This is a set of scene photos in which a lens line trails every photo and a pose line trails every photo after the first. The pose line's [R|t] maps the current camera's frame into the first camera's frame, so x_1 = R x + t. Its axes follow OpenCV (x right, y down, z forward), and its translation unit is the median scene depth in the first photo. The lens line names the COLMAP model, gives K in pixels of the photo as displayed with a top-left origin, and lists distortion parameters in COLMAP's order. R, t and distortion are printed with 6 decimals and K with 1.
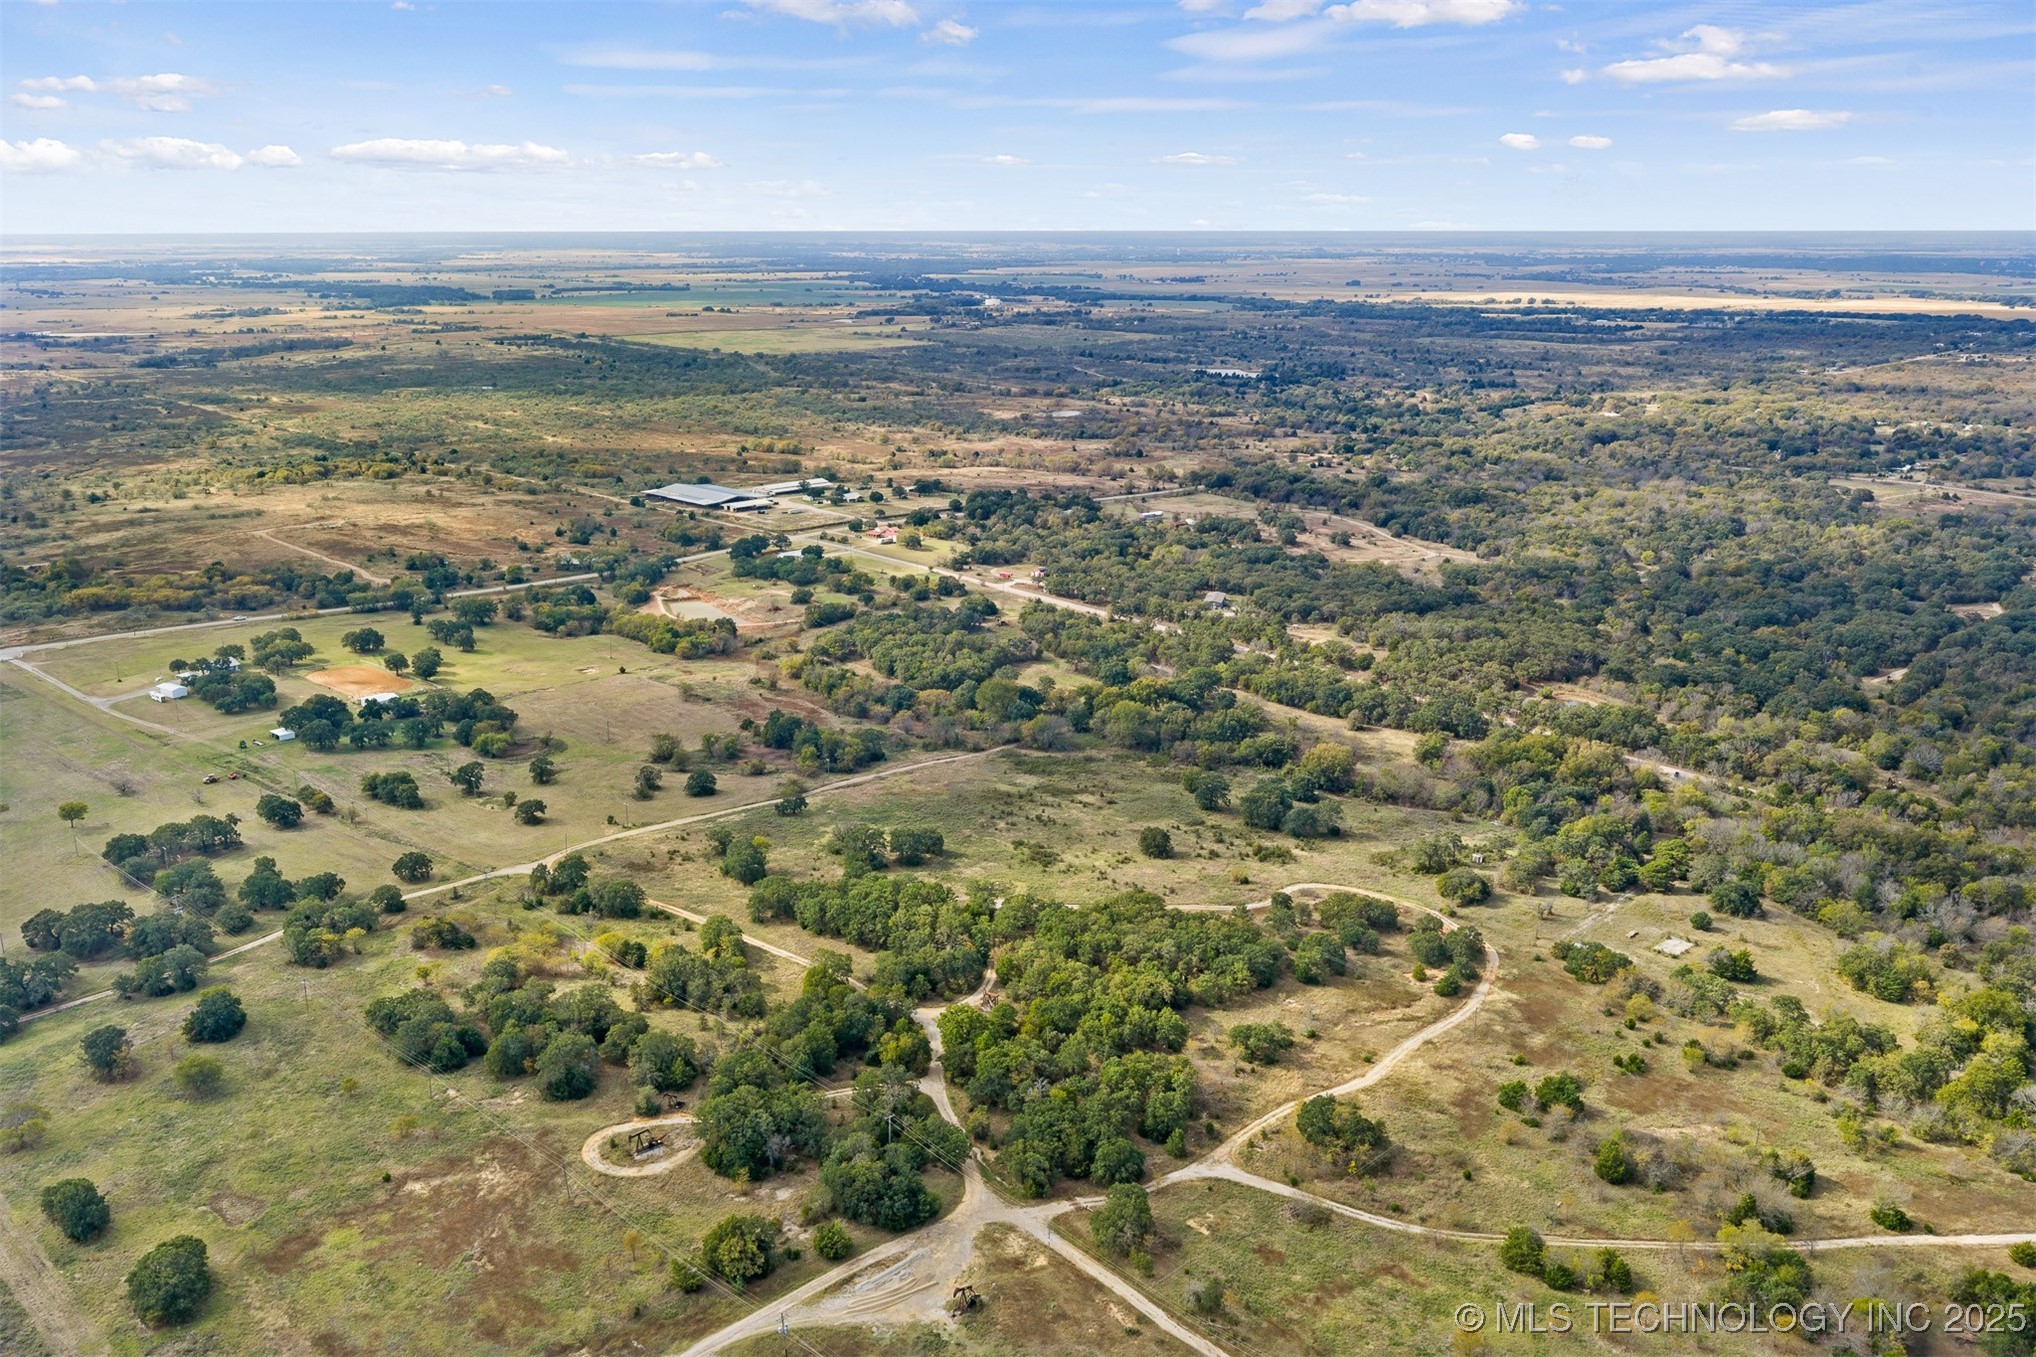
lens RADIAL K [[1786.6, 0, 1018.0], [0, 1786.6, 678.5], [0, 0, 1]] dist [0.009186, 0.004020]
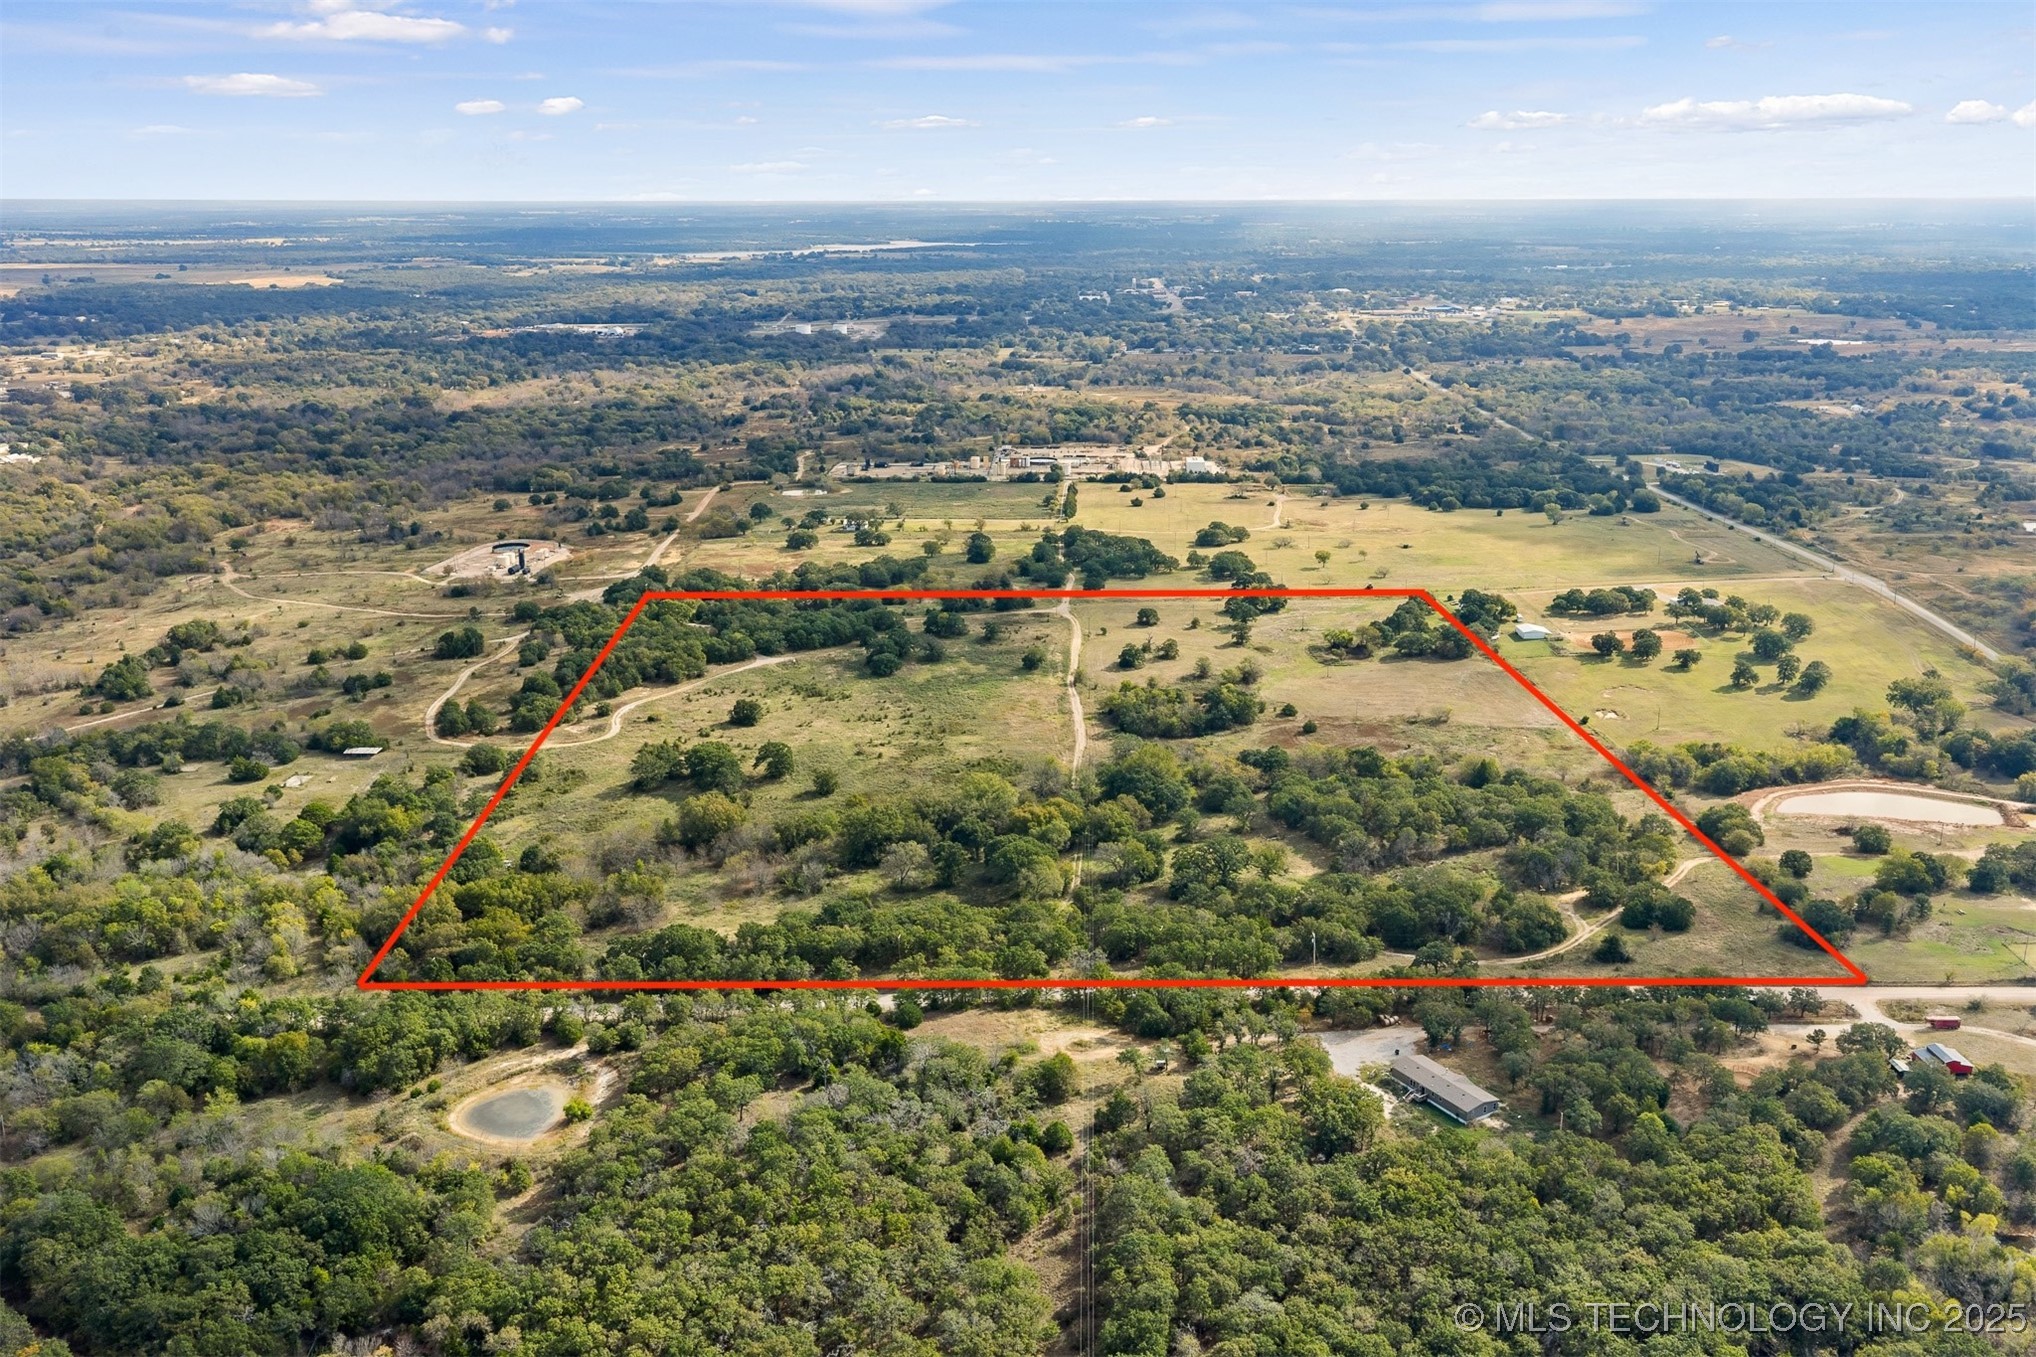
lens RADIAL K [[1684.5, 0, 1058.0], [0, 1684.5, 673.5], [0, 0, 1]] dist [0.005517, -0.008873]
pose [[-0.719131, 0.200315, -0.665376, 0.650300], [-0.180336, 0.870939, 0.457105, -0.467311], [0.671067, 0.448709, -0.590195, 1.748959]]
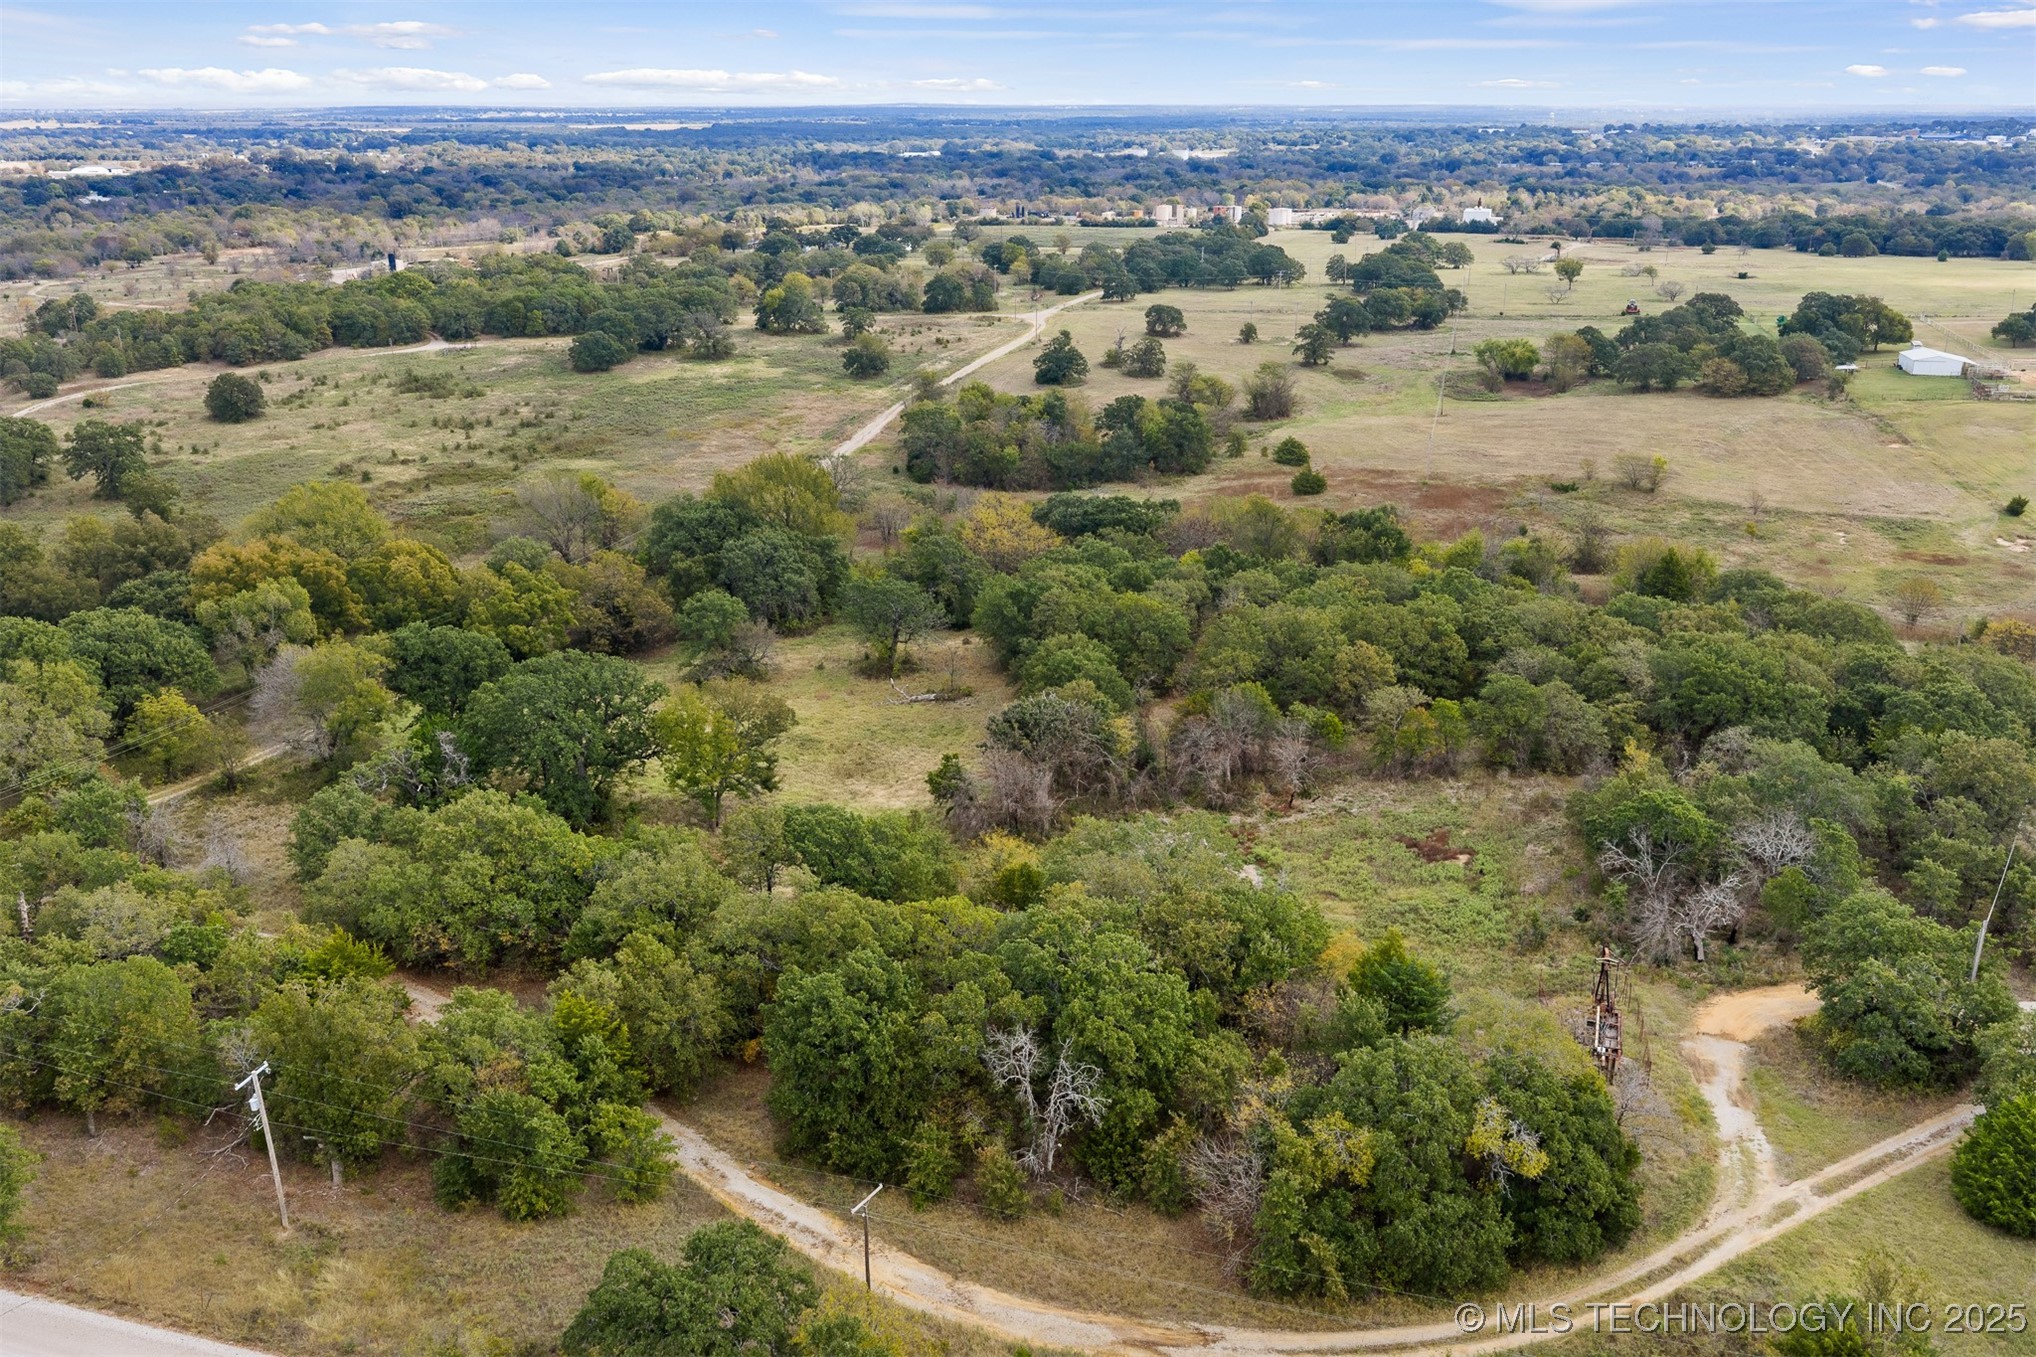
lens RADIAL K [[1703.5, 0, 1018.0], [0, 1703.5, 678.5], [0, 0, 1]] dist [0.003138, -0.003143]
pose [[-0.880438, 0.170558, -0.442424, 0.122023], [-0.113833, 0.829748, 0.546407, -0.181226], [0.460294, 0.531440, -0.711126, 1.567529]]
